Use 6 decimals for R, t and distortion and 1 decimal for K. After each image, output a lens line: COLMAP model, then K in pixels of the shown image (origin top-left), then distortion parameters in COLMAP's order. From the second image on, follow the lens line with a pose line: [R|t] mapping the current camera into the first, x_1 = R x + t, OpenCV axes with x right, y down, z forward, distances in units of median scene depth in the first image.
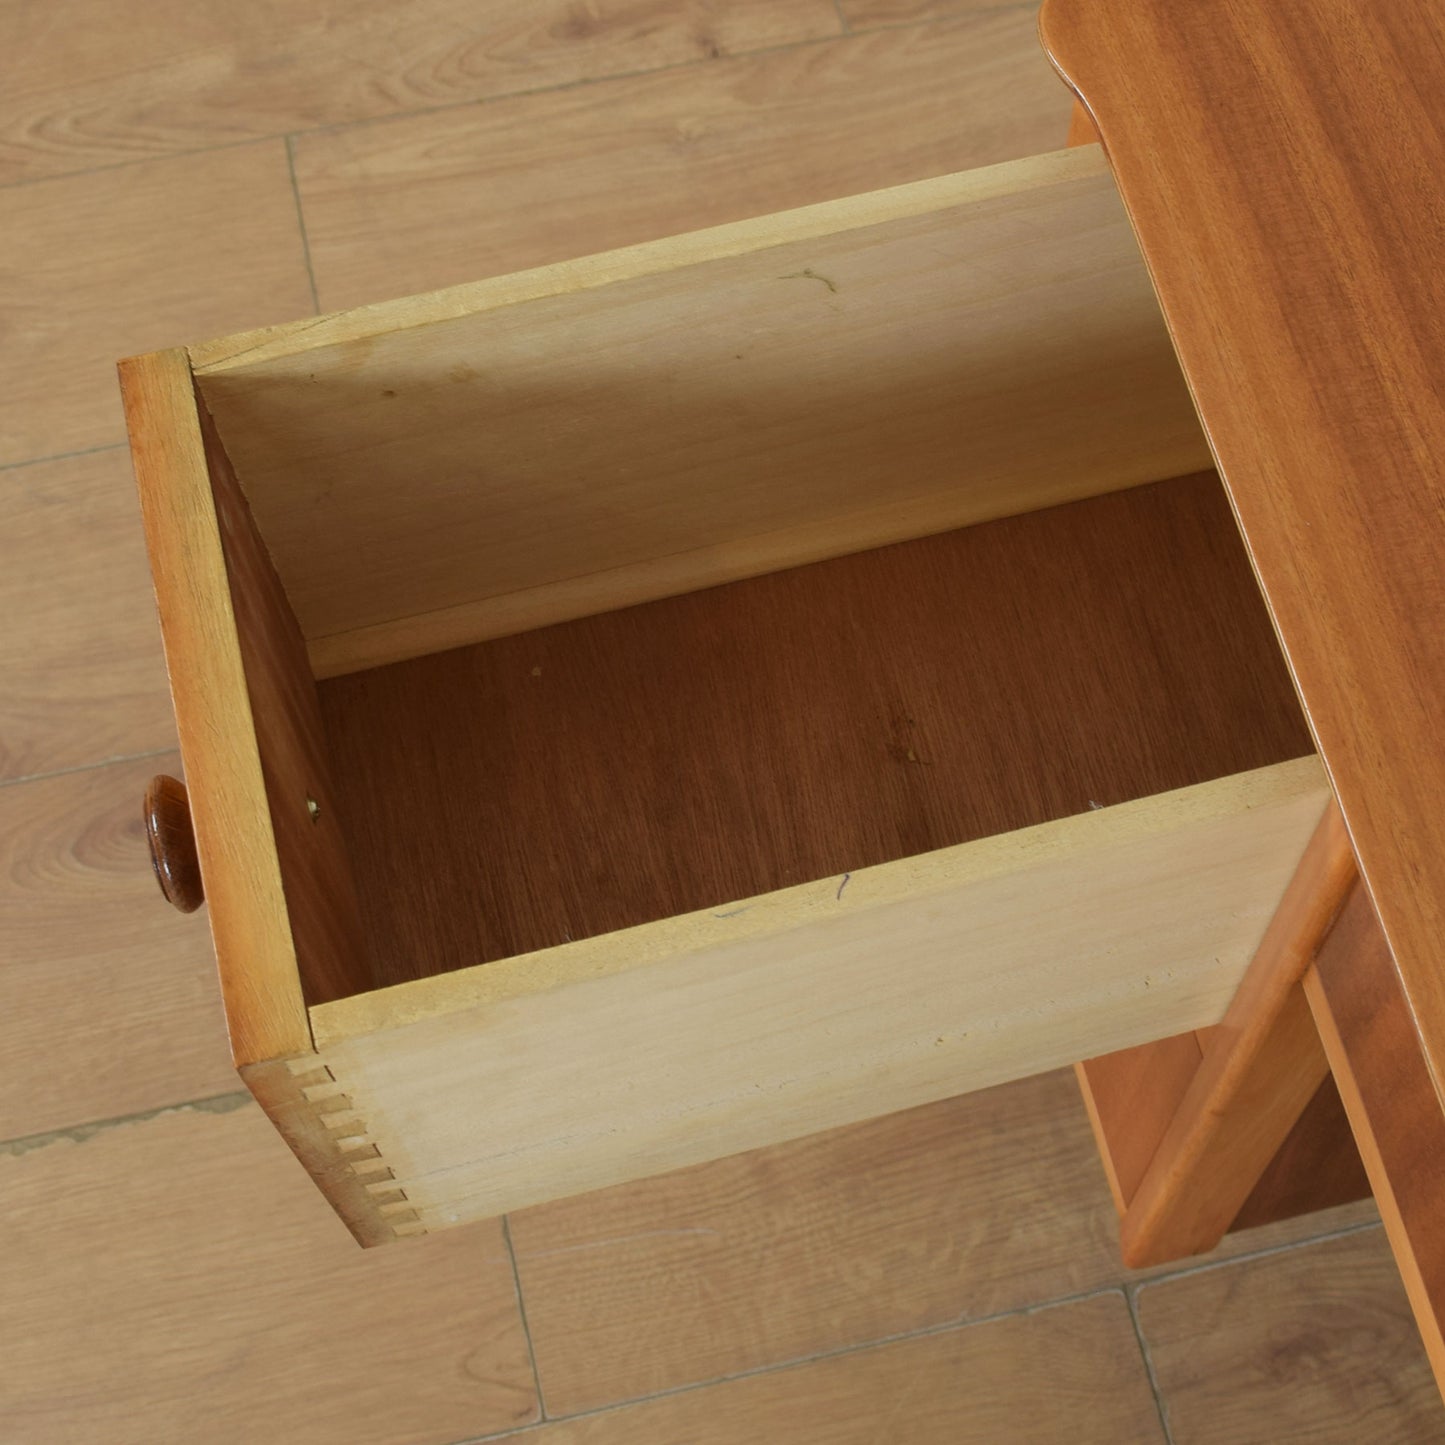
lens RADIAL K [[2587.5, 0, 748.3], [0, 2587.5, 677.7], [0, 0, 1]] dist [-0.119512, 0.240943]
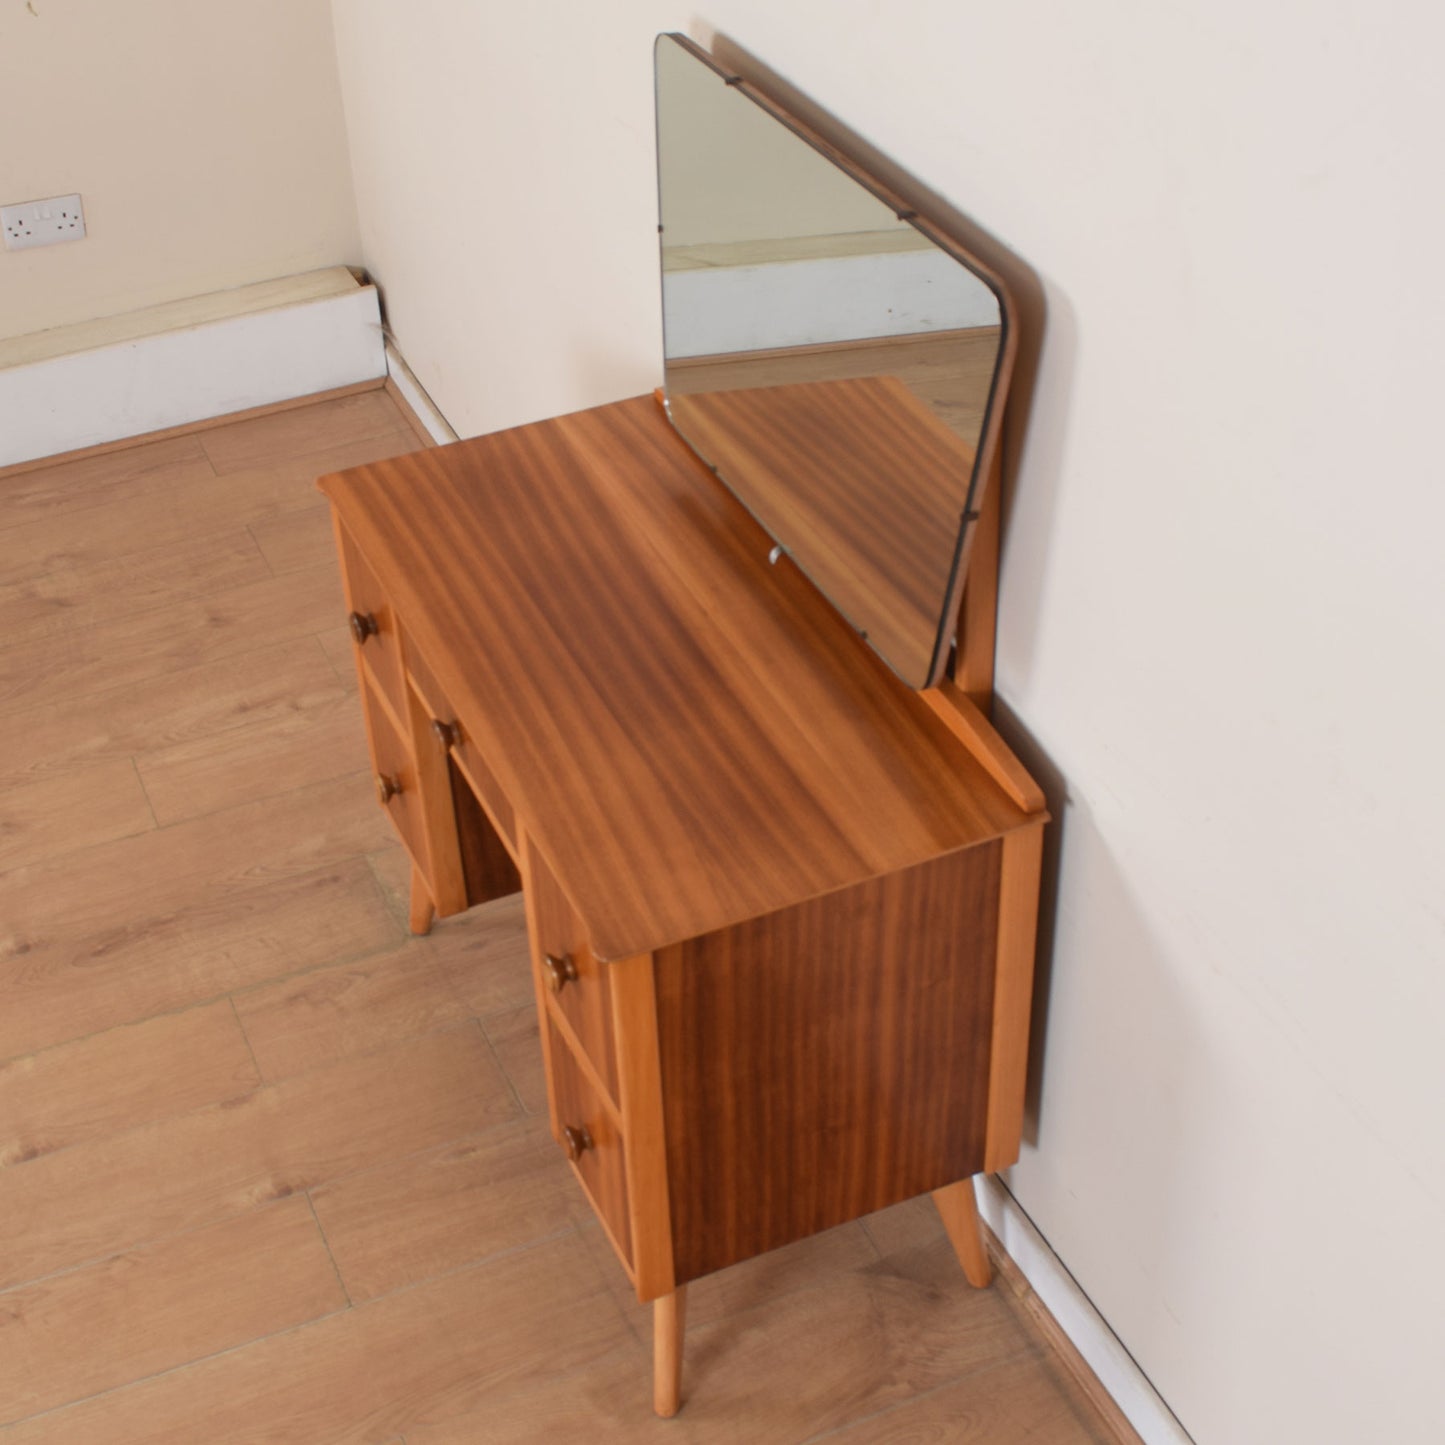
lens RADIAL K [[2315.8, 0, 742.0], [0, 2315.8, 728.6], [0, 0, 1]] dist [-0.061030, -0.126478]
pose [[0.980204, -0.153275, 0.125328, 0.132807], [0.193986, 0.870147, -0.453005, 0.925569], [-0.039619, 0.468349, 0.882655, -1.066165]]
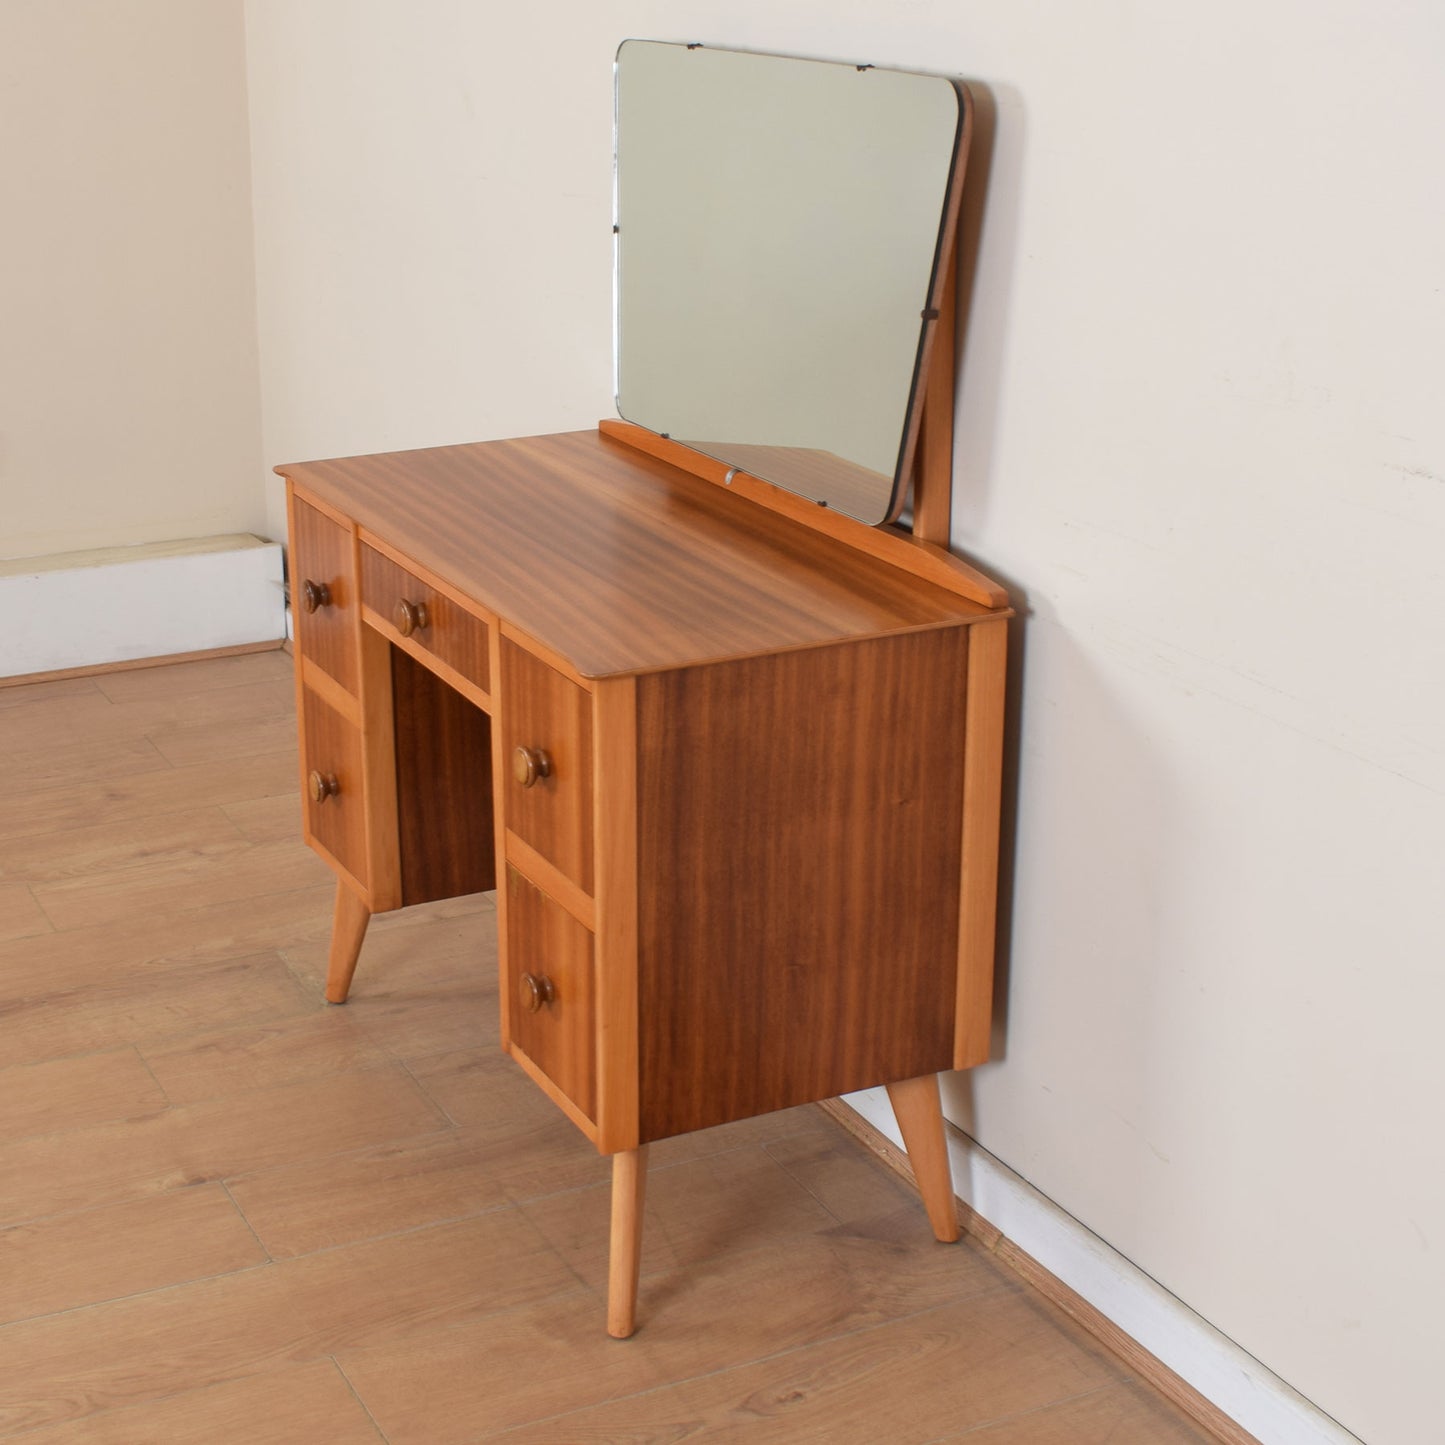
lens RADIAL K [[2525.7, 0, 713.6], [0, 2525.7, 656.6], [0, 0, 1]] dist [-0.057592, -0.202853]
pose [[0.970065, -0.089125, 0.225901, -0.066107], [0.226292, 0.669314, -0.707680, 1.488910], [-0.088127, 0.737615, 0.669446, -0.822054]]
